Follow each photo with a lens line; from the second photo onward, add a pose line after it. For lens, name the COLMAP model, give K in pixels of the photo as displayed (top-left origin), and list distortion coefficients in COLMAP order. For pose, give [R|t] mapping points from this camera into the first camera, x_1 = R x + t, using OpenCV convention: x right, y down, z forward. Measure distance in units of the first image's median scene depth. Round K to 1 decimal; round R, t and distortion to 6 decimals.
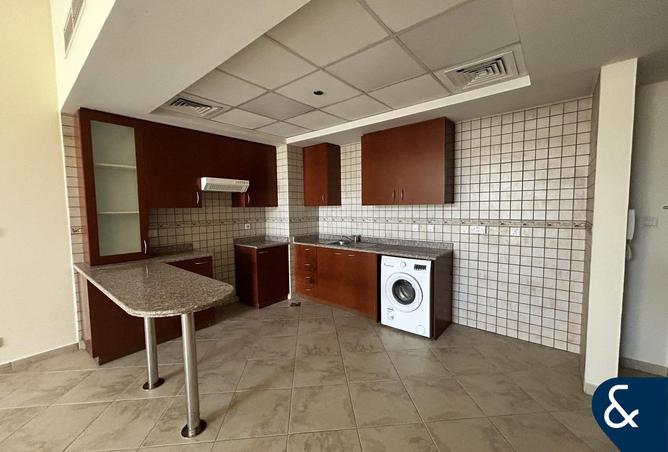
lens RADIAL K [[270.7, 0, 334.0], [0, 270.7, 226.0], [0, 0, 1]] dist [0.000461, 0.000033]
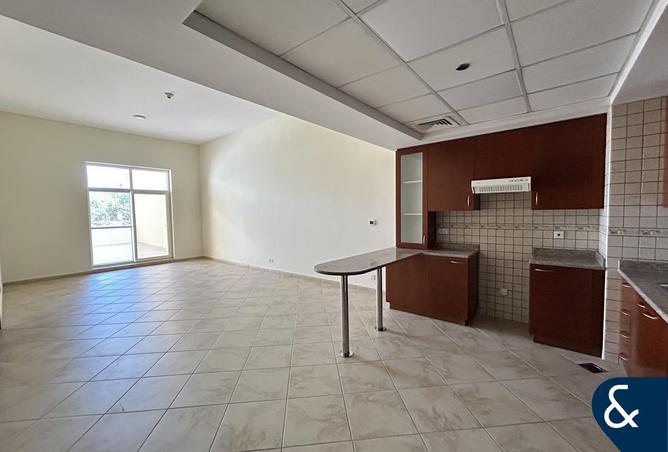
lens RADIAL K [[270.7, 0, 334.0], [0, 270.7, 226.0], [0, 0, 1]] dist [0.000461, 0.000033]
pose [[0.016472, 0.065035, -0.997747, 0.512220], [-0.057230, 0.996308, 0.063996, -0.043408], [0.998225, 0.056047, 0.020133, 0.440768]]
